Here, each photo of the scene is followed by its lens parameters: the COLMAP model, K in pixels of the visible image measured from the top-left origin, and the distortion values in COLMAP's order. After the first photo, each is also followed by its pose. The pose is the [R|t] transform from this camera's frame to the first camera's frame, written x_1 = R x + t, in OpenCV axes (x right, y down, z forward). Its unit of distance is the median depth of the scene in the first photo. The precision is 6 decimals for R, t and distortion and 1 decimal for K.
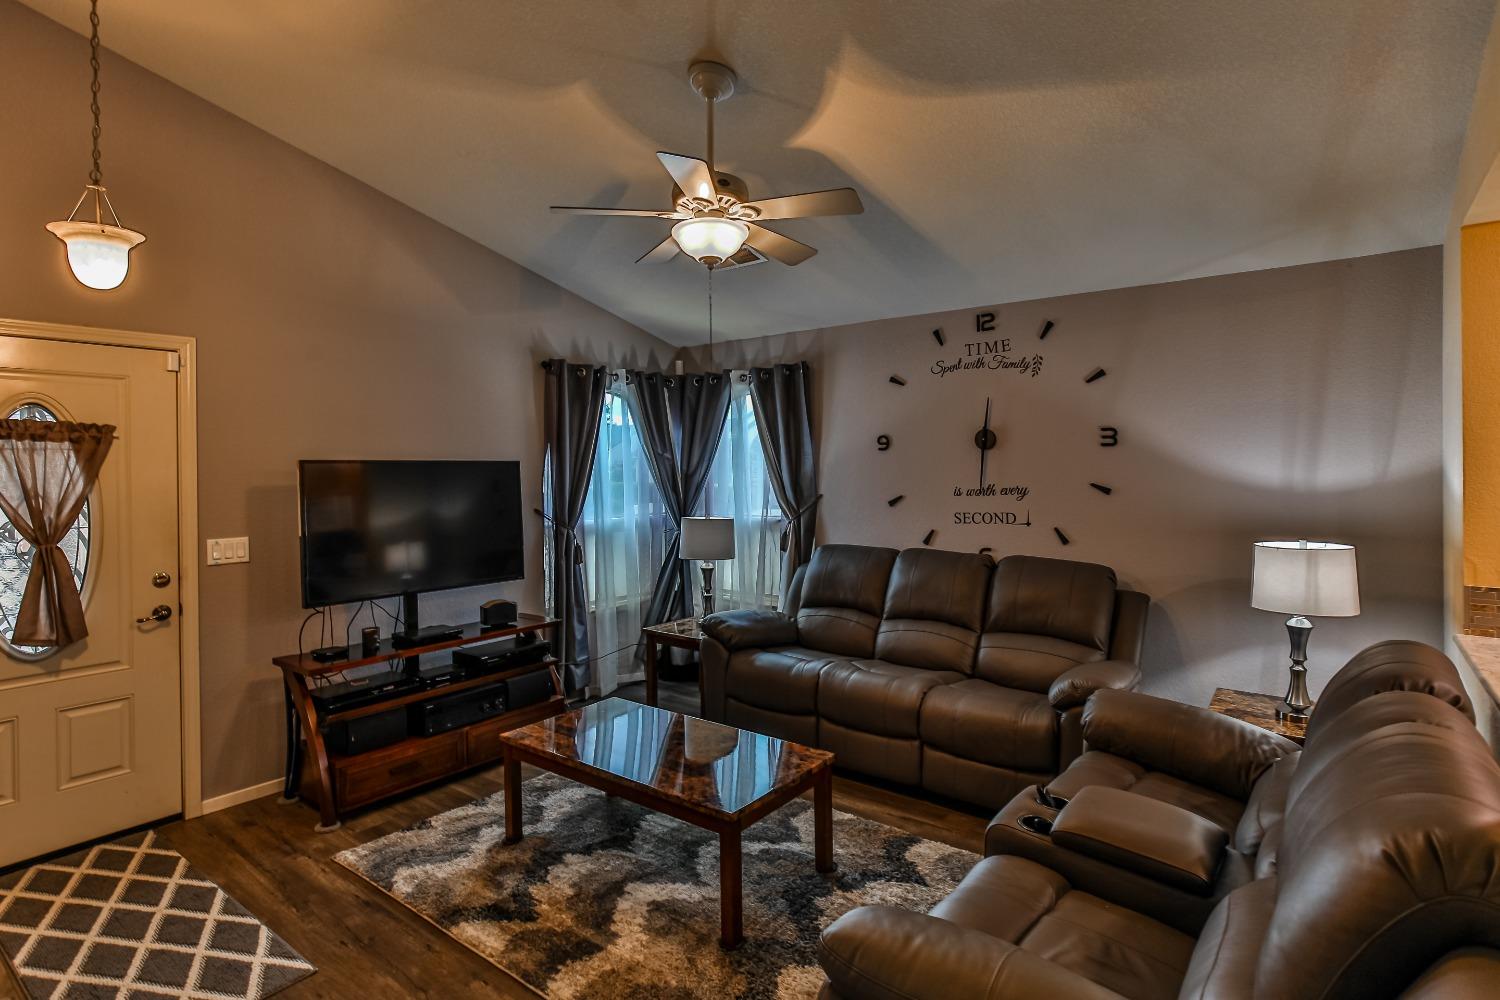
lens RADIAL K [[730.8, 0, 894.2], [0, 730.8, 483.9], [0, 0, 1]] dist [-0.009254, 0.004805]
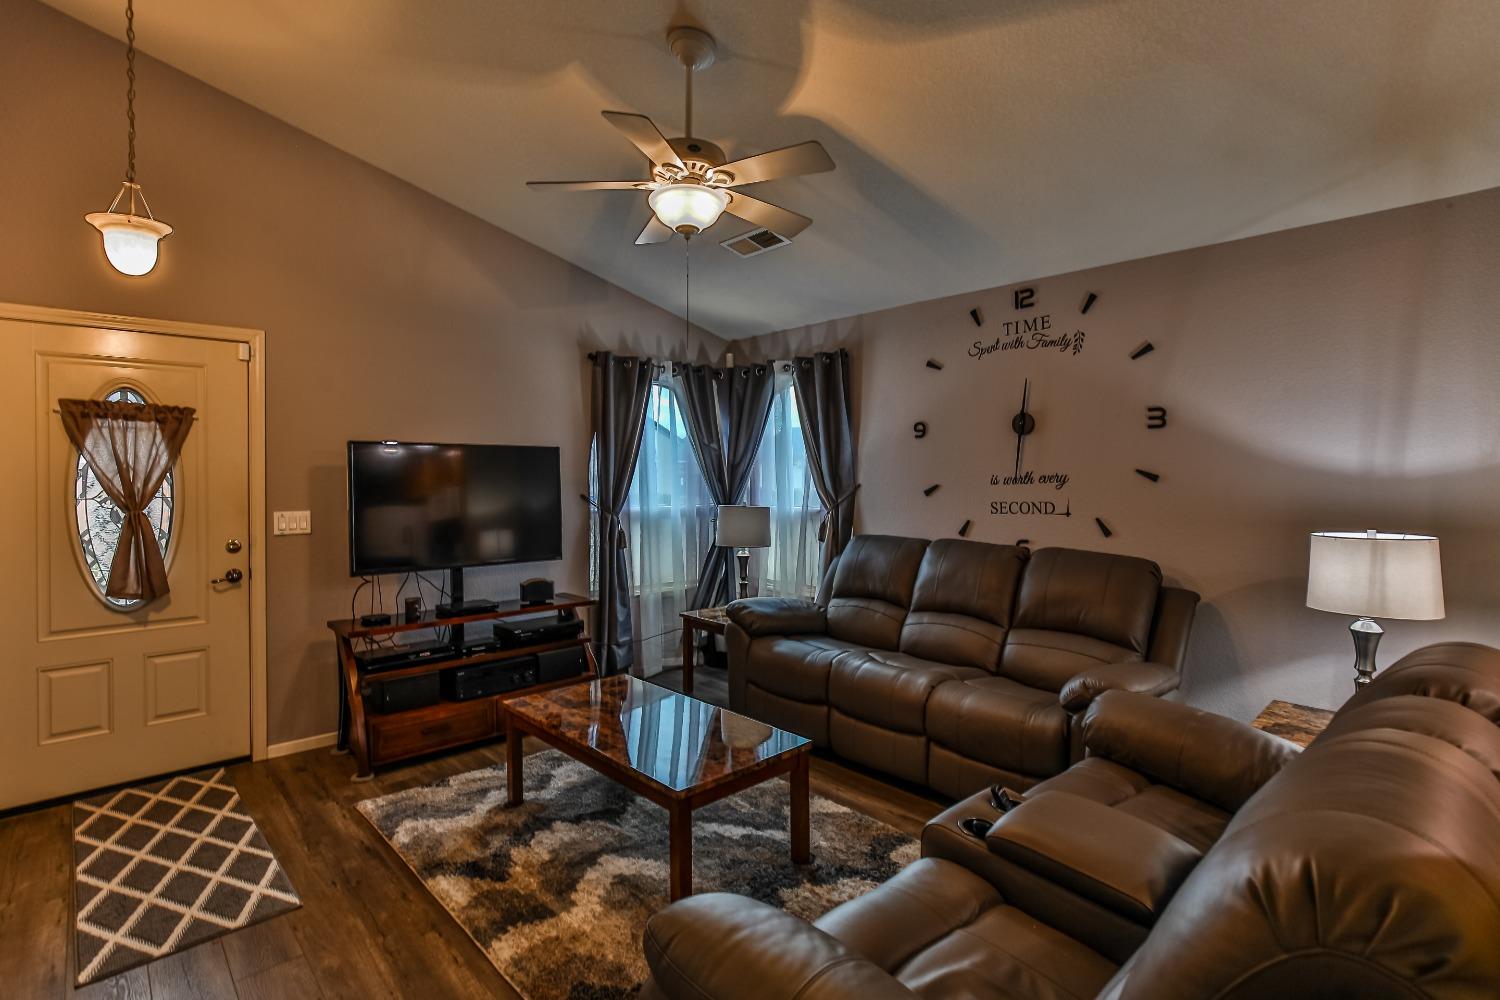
lens RADIAL K [[730.8, 0, 862.3], [0, 730.8, 490.6], [0, 0, 1]] dist [-0.009254, 0.004805]
pose [[0.983861, 0.005722, -0.178842, 0.127615], [-0.005257, 0.999981, 0.003073, 0.032535], [0.178857, -0.002083, 0.983873, 0.060367]]
